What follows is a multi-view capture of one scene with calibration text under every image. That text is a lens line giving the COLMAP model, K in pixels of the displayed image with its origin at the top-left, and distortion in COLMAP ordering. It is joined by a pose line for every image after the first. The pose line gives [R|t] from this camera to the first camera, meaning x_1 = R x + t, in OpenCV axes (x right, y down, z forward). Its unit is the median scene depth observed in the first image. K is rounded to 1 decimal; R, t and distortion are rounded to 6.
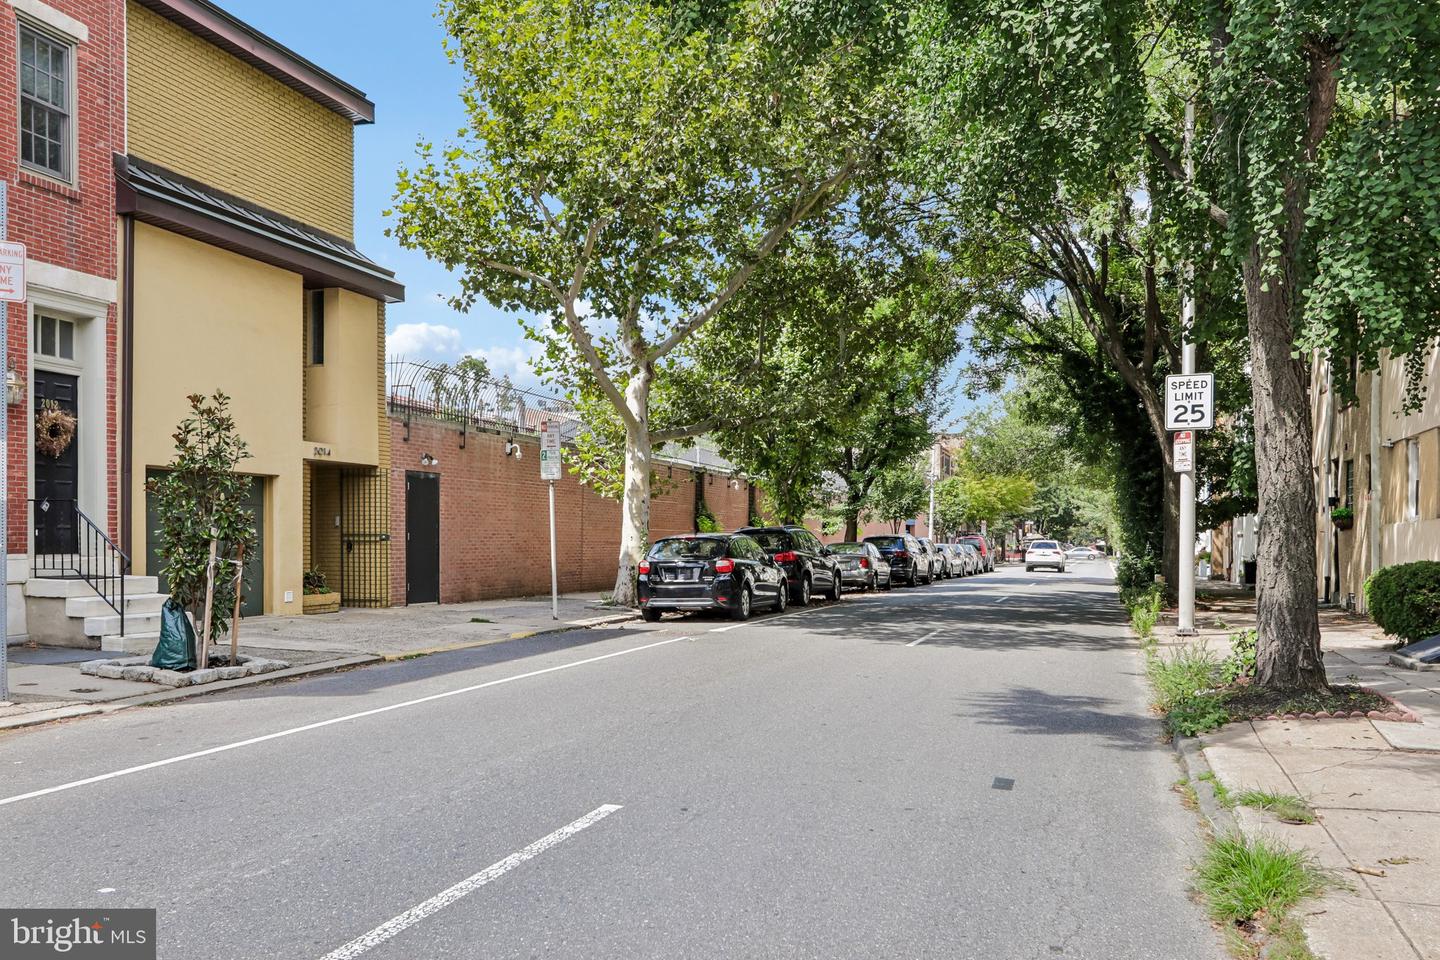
lens RADIAL K [[1182.3, 0, 722.4], [0, 1182.3, 557.7], [0, 0, 1]] dist [0.004867, 0.000885]
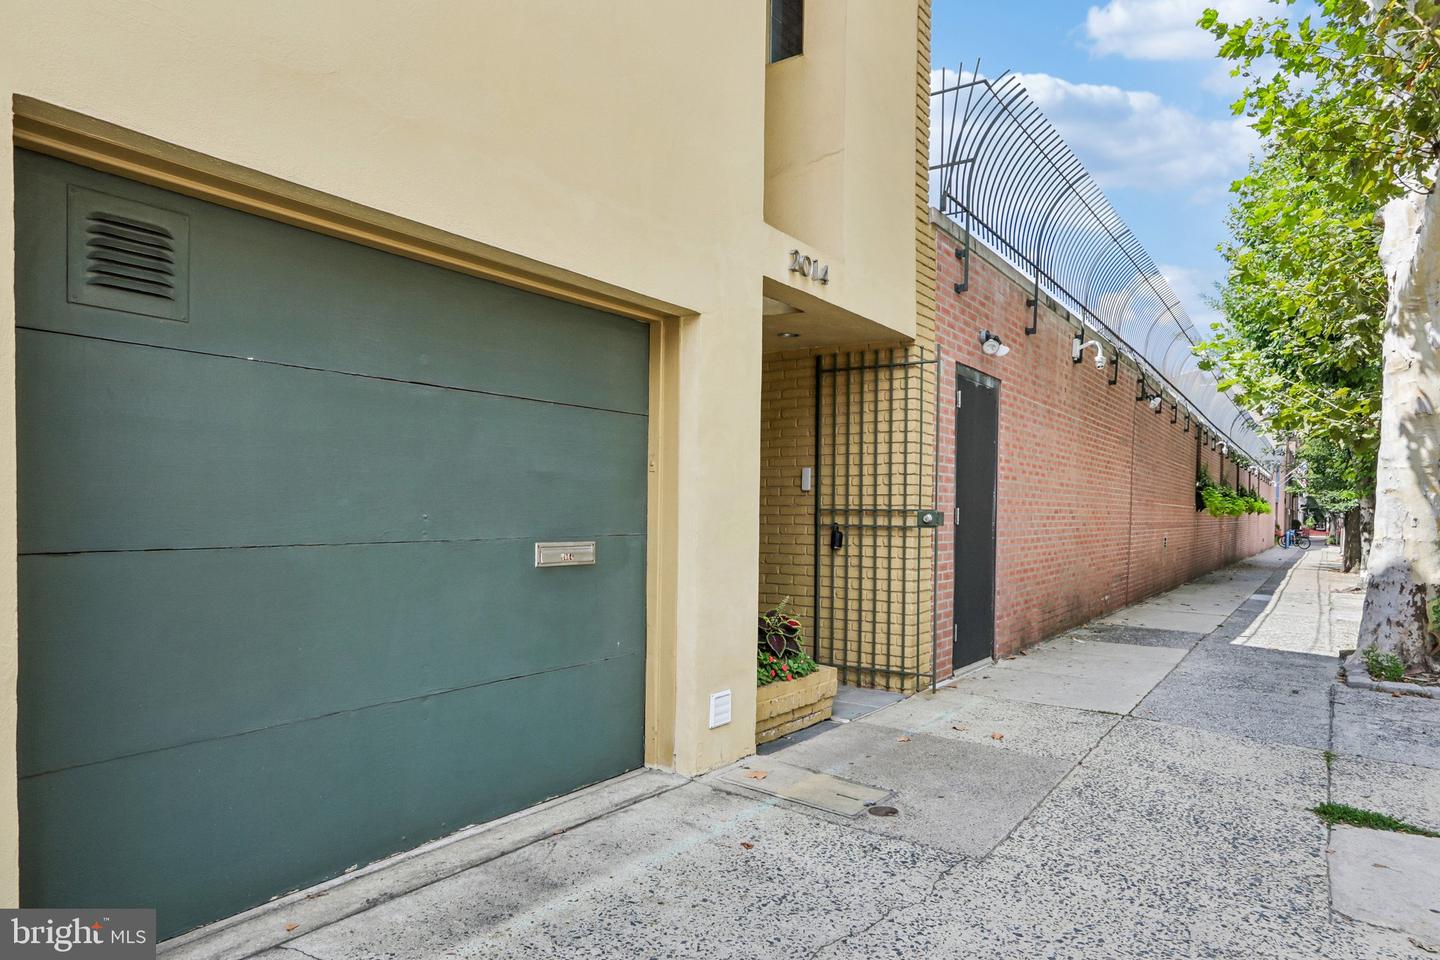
lens RADIAL K [[903.0, 0, 719.9], [0, 903.0, 516.3], [0, 0, 1]] dist [-0.002760, 0.000718]
pose [[0.960768, 0.006844, -0.277267, -0.267366], [-0.010758, 0.999863, -0.012596, -0.013175], [0.277143, 0.015085, 0.960710, 0.684558]]
